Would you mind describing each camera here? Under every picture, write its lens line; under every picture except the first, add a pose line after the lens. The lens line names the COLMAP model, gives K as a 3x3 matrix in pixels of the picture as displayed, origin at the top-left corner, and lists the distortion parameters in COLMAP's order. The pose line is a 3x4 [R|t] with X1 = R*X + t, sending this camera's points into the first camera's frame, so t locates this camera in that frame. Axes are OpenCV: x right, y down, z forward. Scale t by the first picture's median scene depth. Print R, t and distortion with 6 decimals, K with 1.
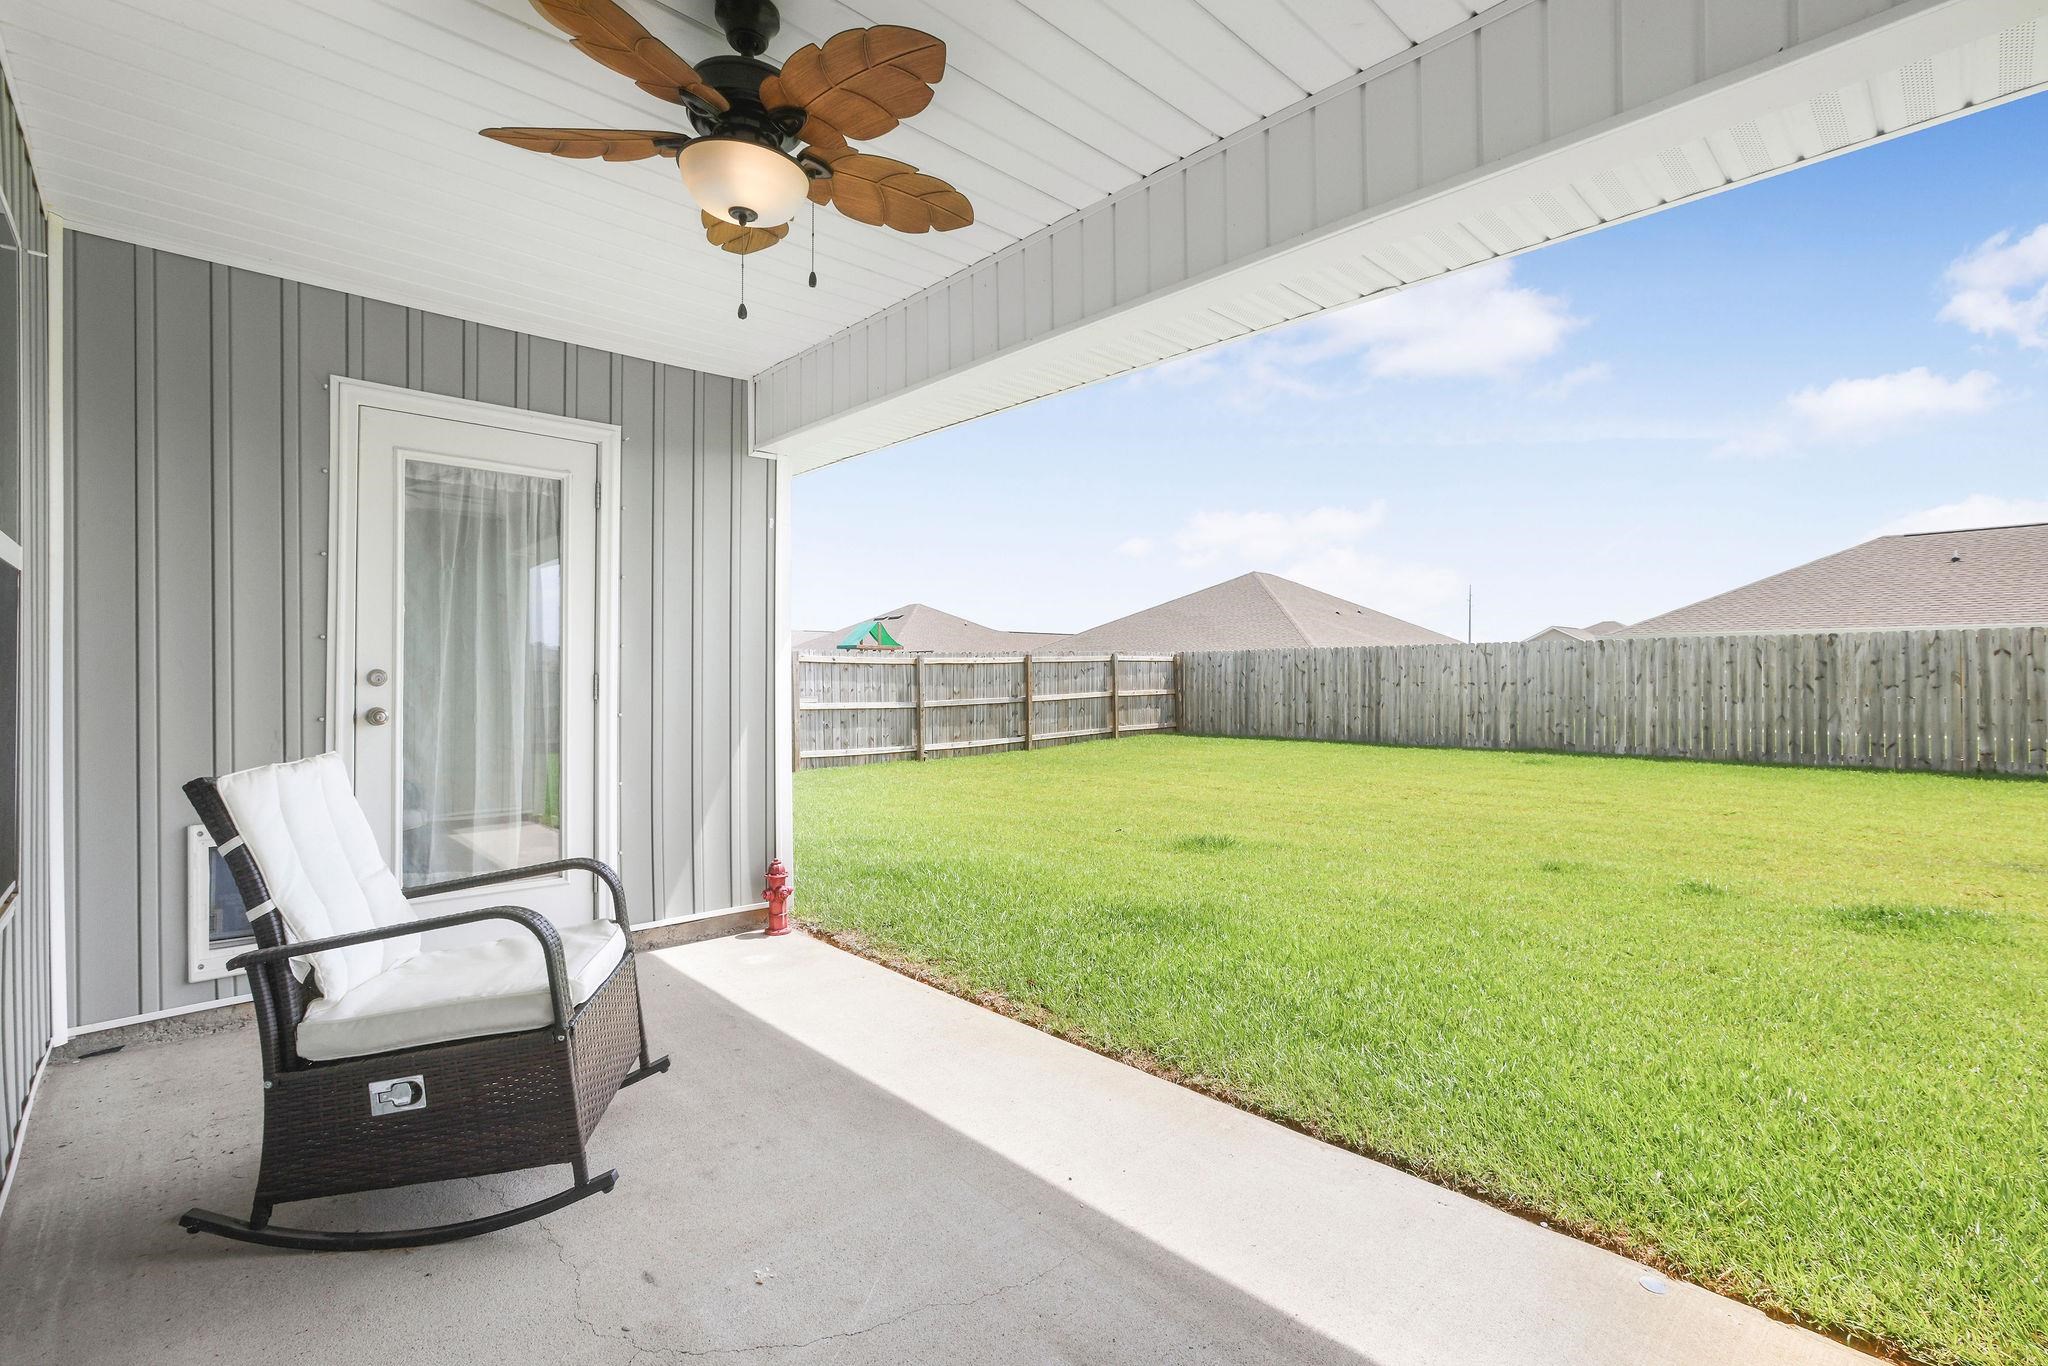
lens RADIAL K [[941.8, 0, 1024.0], [0, 941.8, 683.0], [0, 0, 1]] dist [-0.051396, 0.011781]
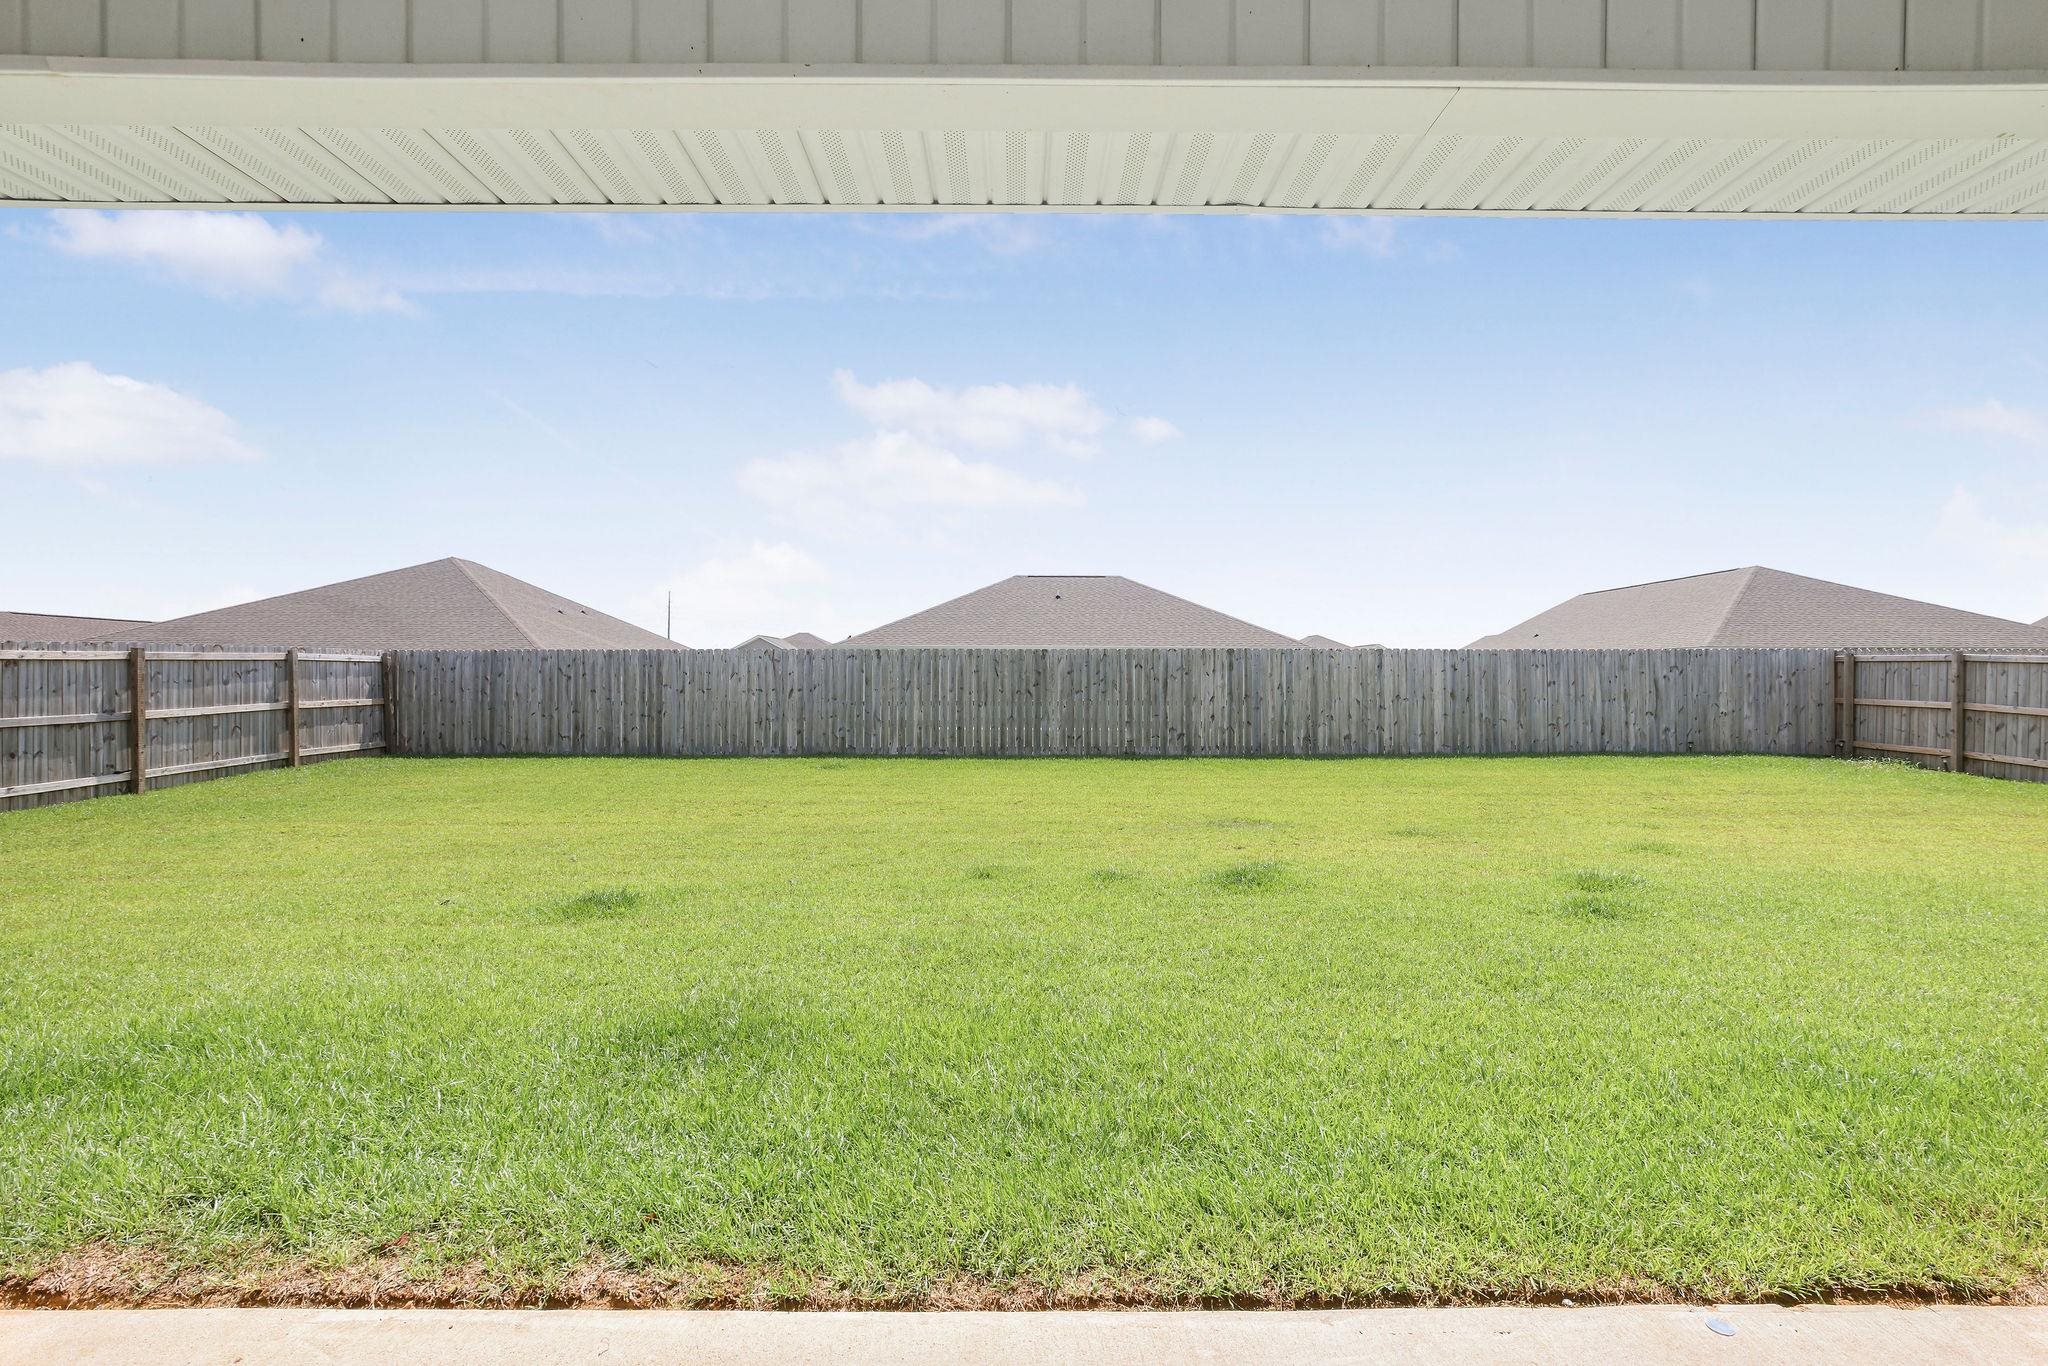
lens RADIAL K [[947.4, 0, 1024.9], [0, 947.4, 672.6], [0, 0, 1]] dist [-0.039156, 0.018511]
pose [[0.671887, 0.010427, 0.740580, -0.062078], [0.002601, 0.999862, -0.016438, -0.000677], [-0.740649, 0.012971, 0.671767, 0.105461]]
